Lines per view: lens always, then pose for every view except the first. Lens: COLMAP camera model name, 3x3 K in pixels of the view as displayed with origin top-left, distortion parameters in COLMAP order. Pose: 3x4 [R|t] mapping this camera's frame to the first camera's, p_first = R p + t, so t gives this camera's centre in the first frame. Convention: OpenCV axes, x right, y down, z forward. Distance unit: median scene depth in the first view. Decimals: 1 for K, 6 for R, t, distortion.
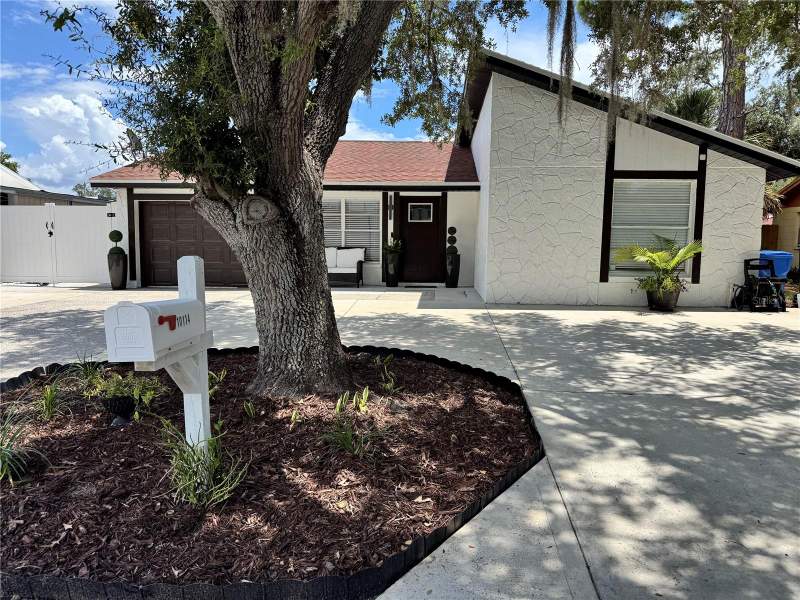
lens RADIAL K [[548.6, 0, 400.0], [0, 548.6, 300.0], [0, 0, 1]] dist [0.039960, -0.003289]
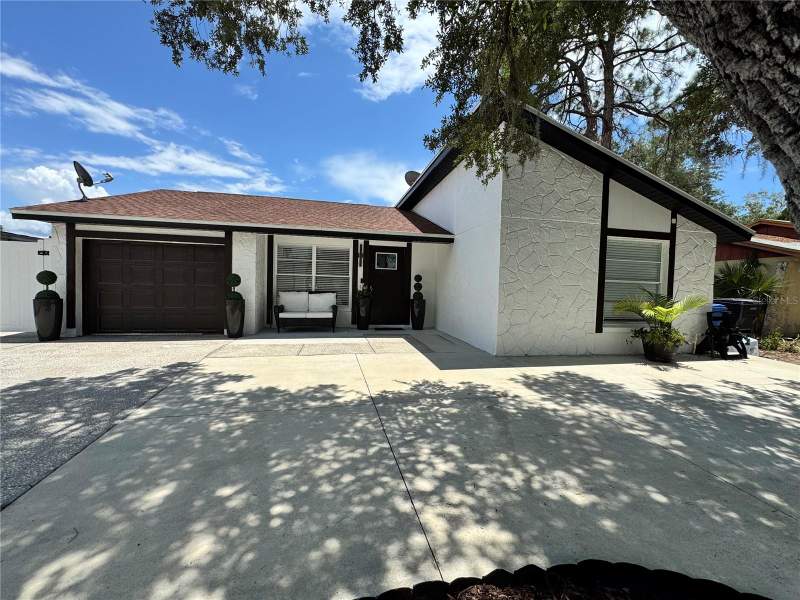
lens RADIAL K [[348.2, 0, 400.0], [0, 348.2, 300.0], [0, 0, 1]] dist [0.000471, -0.000094]
pose [[0.965949, 0.003606, 0.258708, -0.126755], [0.009229, 0.998786, -0.048379, -0.049795], [-0.258568, 0.049119, 0.964743, 0.344152]]
